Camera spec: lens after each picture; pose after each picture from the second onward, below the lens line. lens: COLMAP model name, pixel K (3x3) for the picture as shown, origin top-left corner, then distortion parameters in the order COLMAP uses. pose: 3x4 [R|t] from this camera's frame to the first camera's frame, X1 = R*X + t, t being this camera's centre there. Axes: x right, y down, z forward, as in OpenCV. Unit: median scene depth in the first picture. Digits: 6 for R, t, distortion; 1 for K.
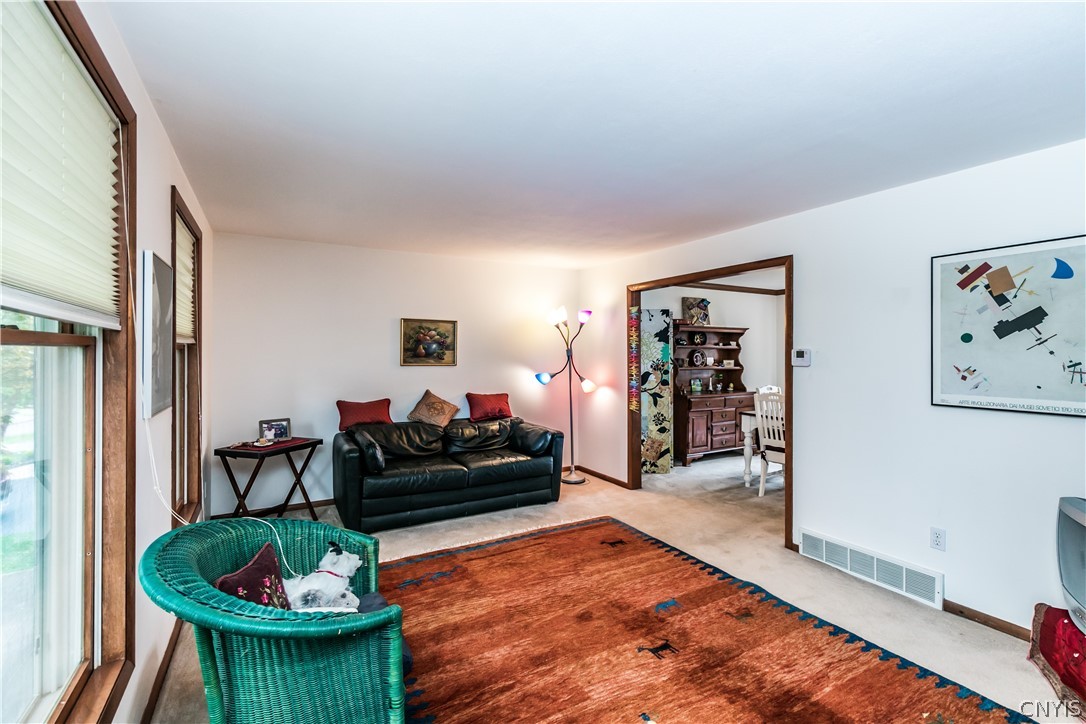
lens RADIAL K [[512.9, 0, 542.1], [0, 512.9, 354.9], [0, 0, 1]] dist [0.007681, -0.001269]
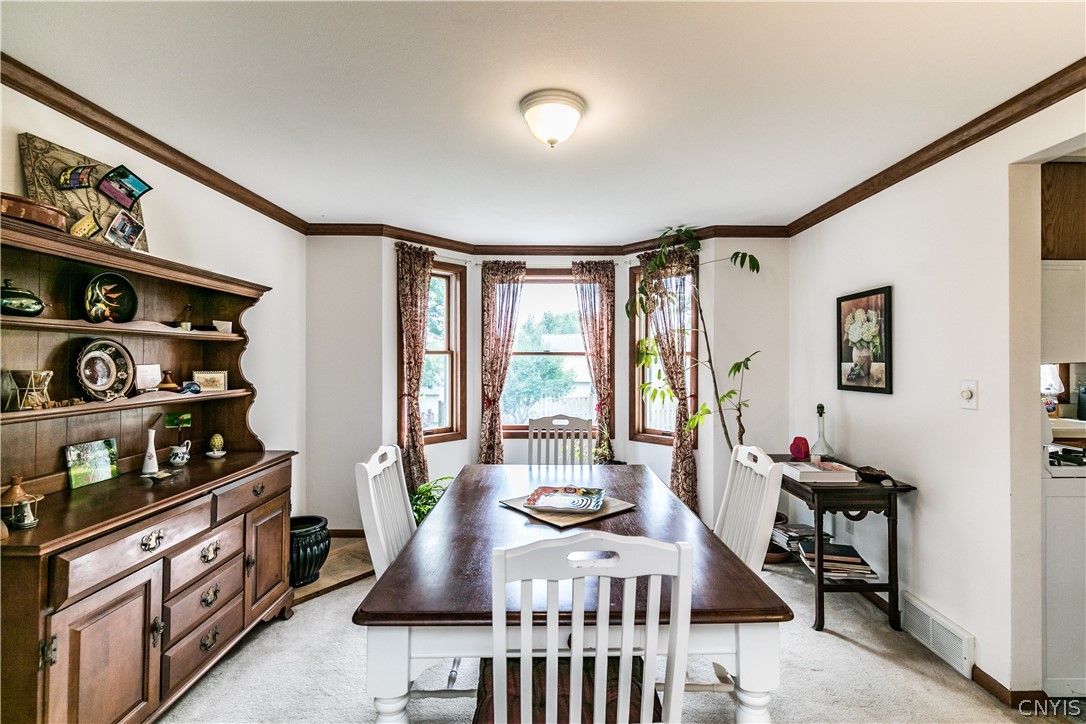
lens RADIAL K [[512.9, 0, 564.3], [0, 512.9, 356.7], [0, 0, 1]] dist [0.007681, -0.001269]
pose [[0.501396, 0.001685, 0.865216, 0.181033], [0.000805, 0.999997, -0.002414, 0.000868], [-0.865218, 0.001907, 0.501393, 0.618454]]
